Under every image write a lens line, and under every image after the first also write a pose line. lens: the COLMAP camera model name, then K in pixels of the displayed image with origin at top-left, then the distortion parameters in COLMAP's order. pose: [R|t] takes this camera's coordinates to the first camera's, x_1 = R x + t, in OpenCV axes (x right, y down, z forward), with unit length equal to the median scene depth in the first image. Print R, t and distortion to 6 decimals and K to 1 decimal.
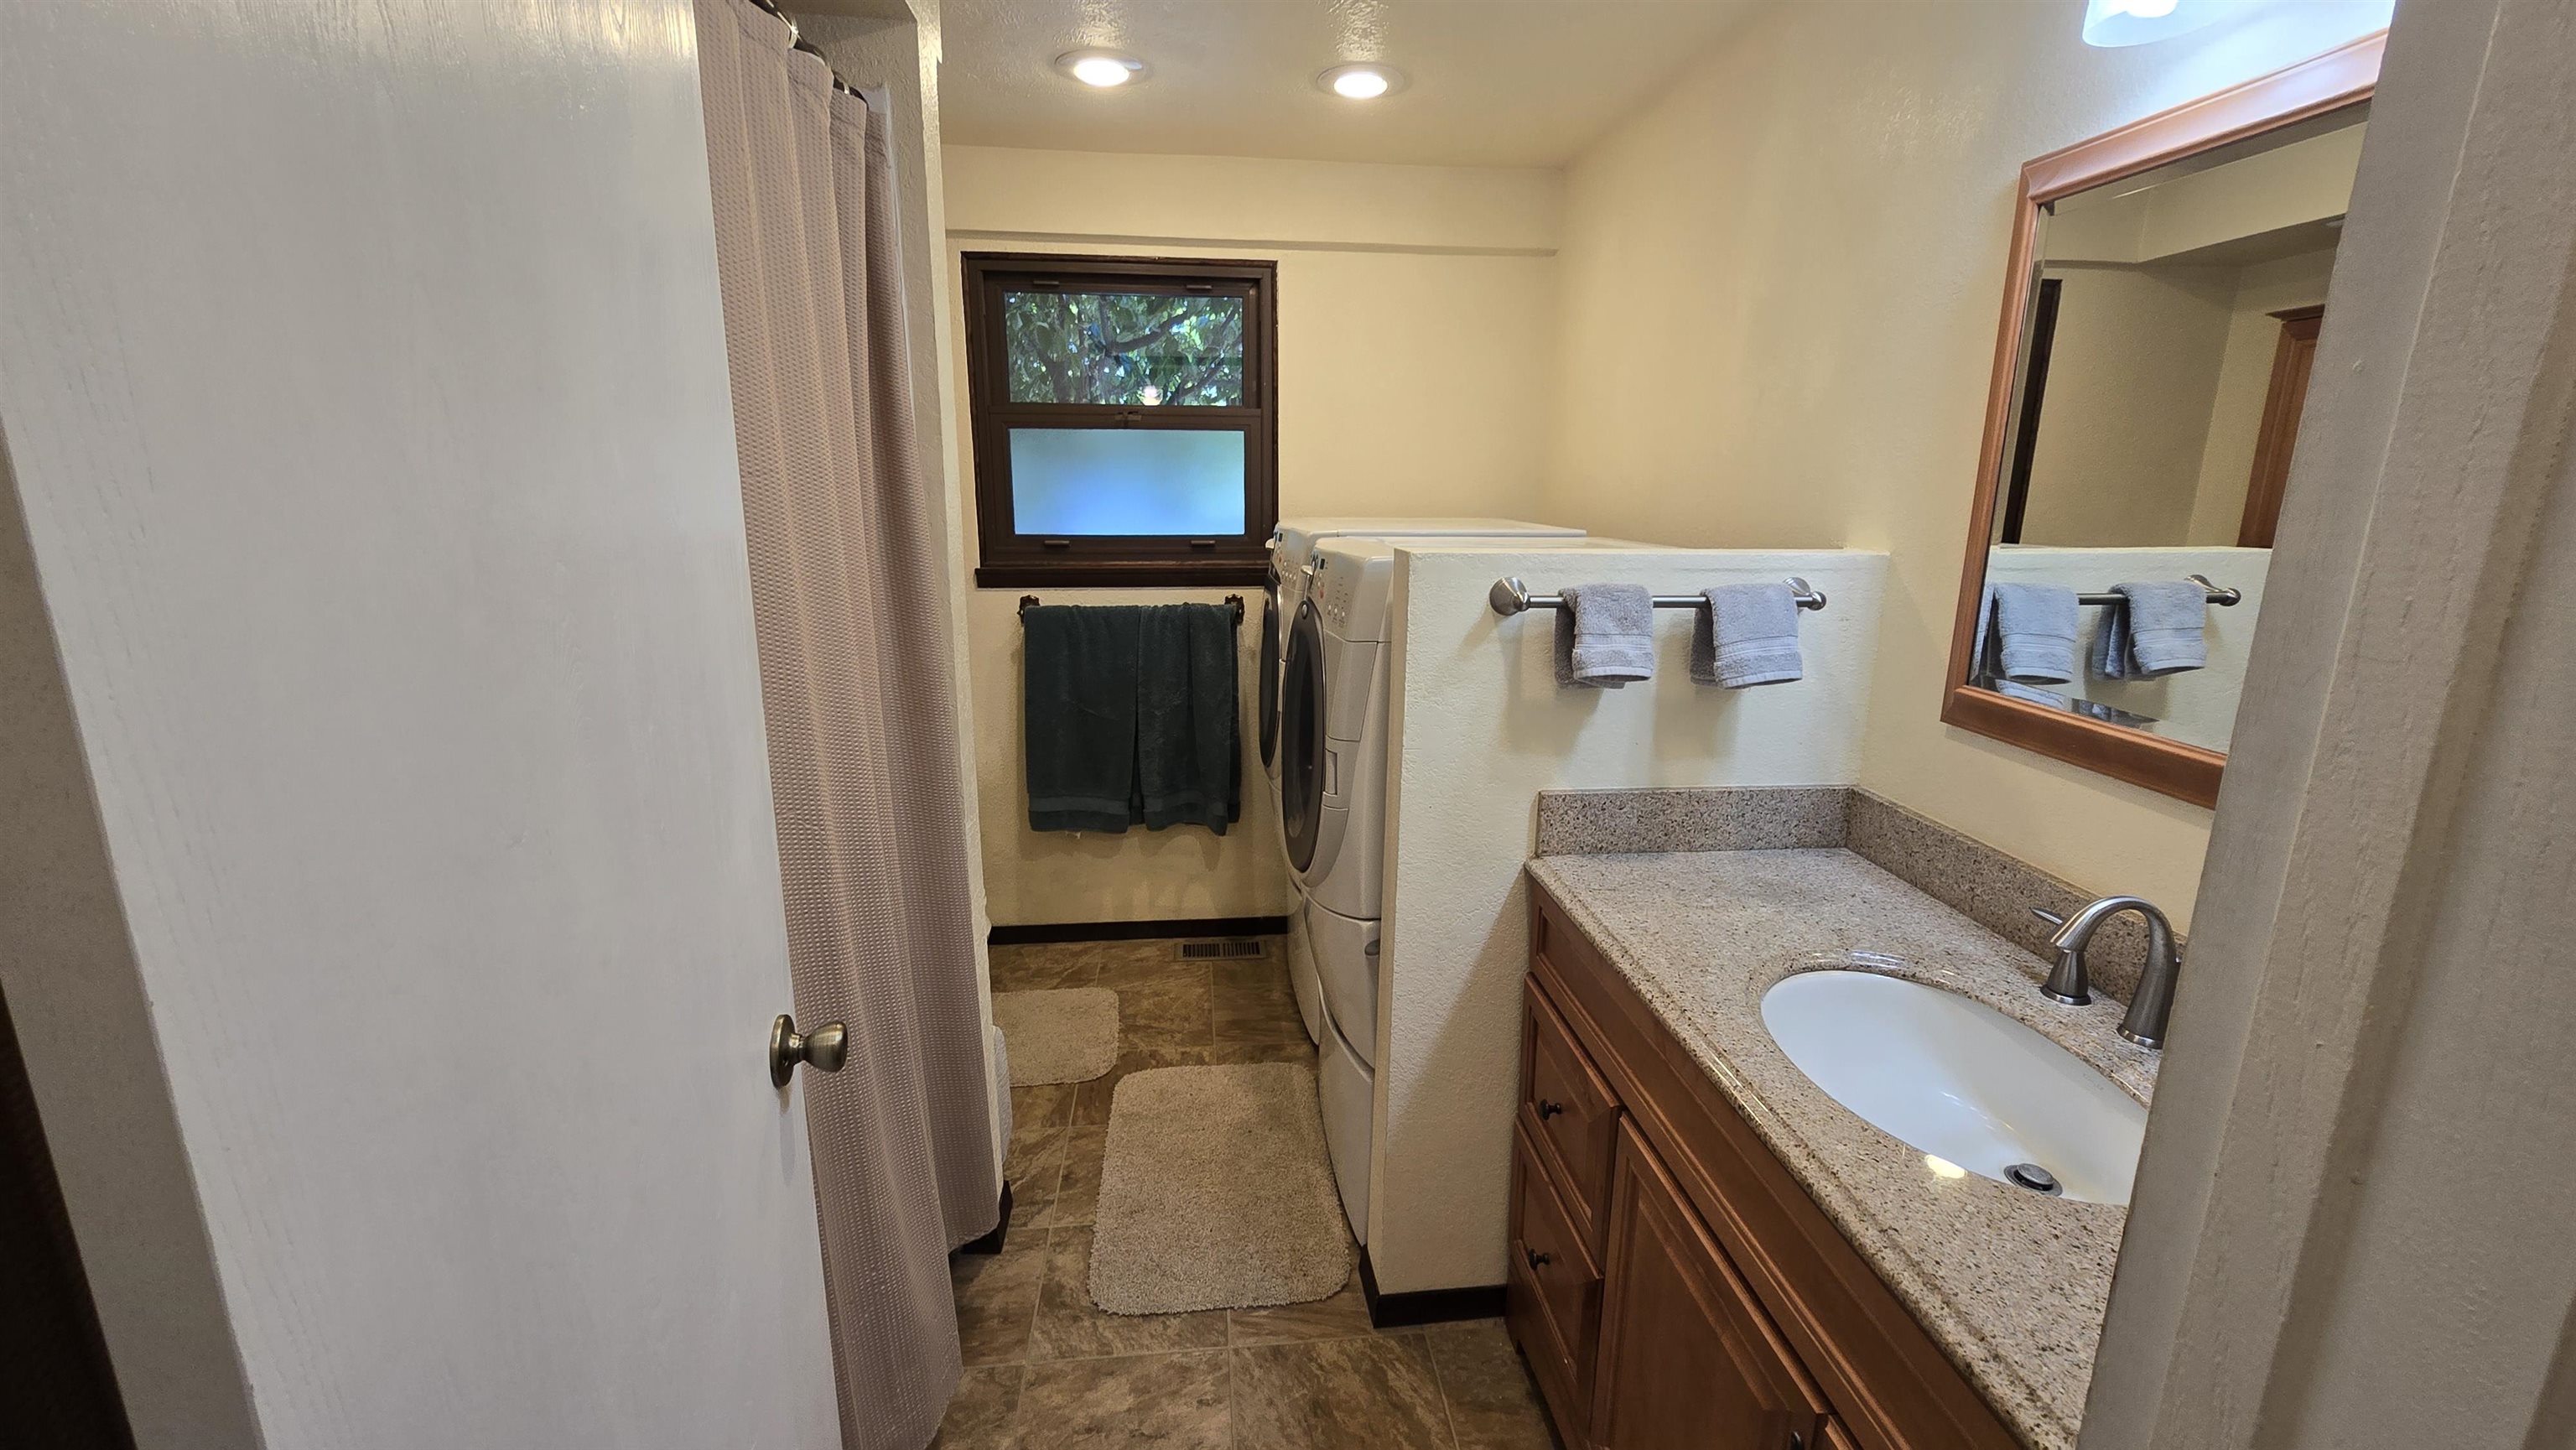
lens RADIAL K [[1052.4, 0, 1286.1], [0, 1052.4, 722.6], [0, 0, 1]] dist [-0.003618, 0.000727]
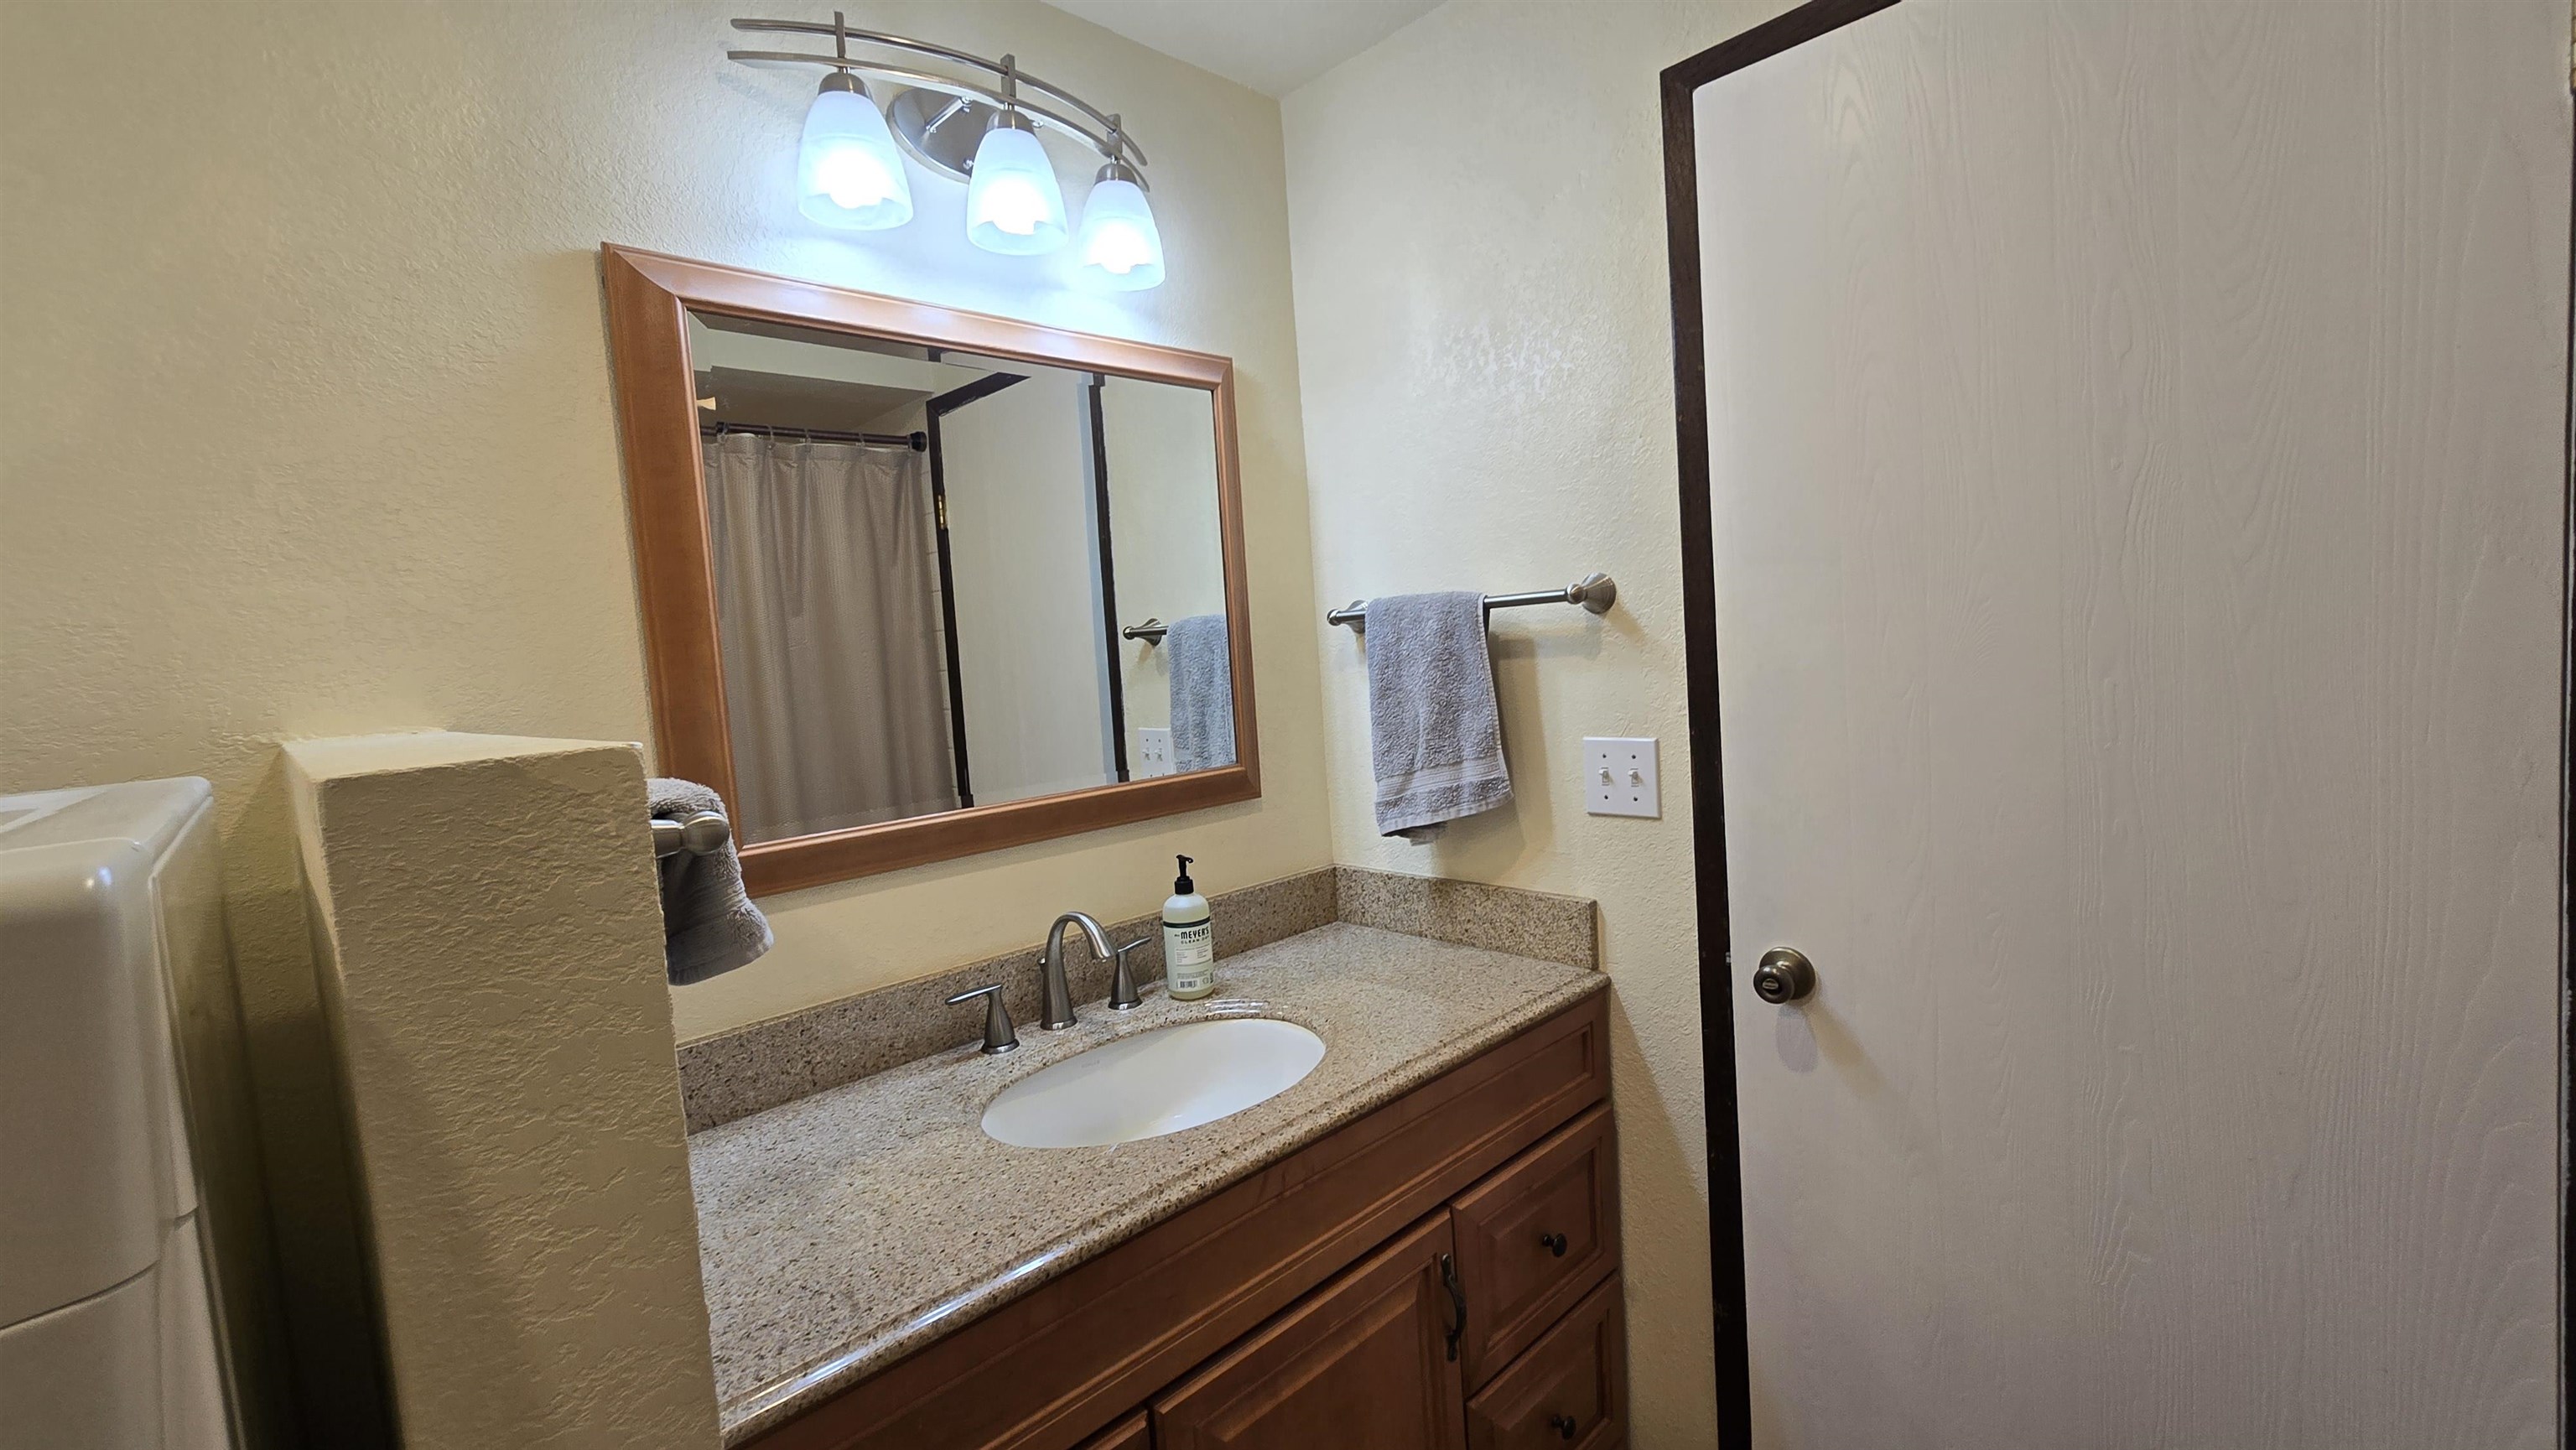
lens RADIAL K [[1052.4, 0, 1293.0], [0, 1052.4, 728.4], [0, 0, 1]] dist [-0.003618, 0.000727]
pose [[-0.622358, -0.022372, 0.782413, -0.342985], [0.243808, 0.944323, 0.220935, -0.244541], [-0.743793, 0.328259, -0.582252, 1.347226]]
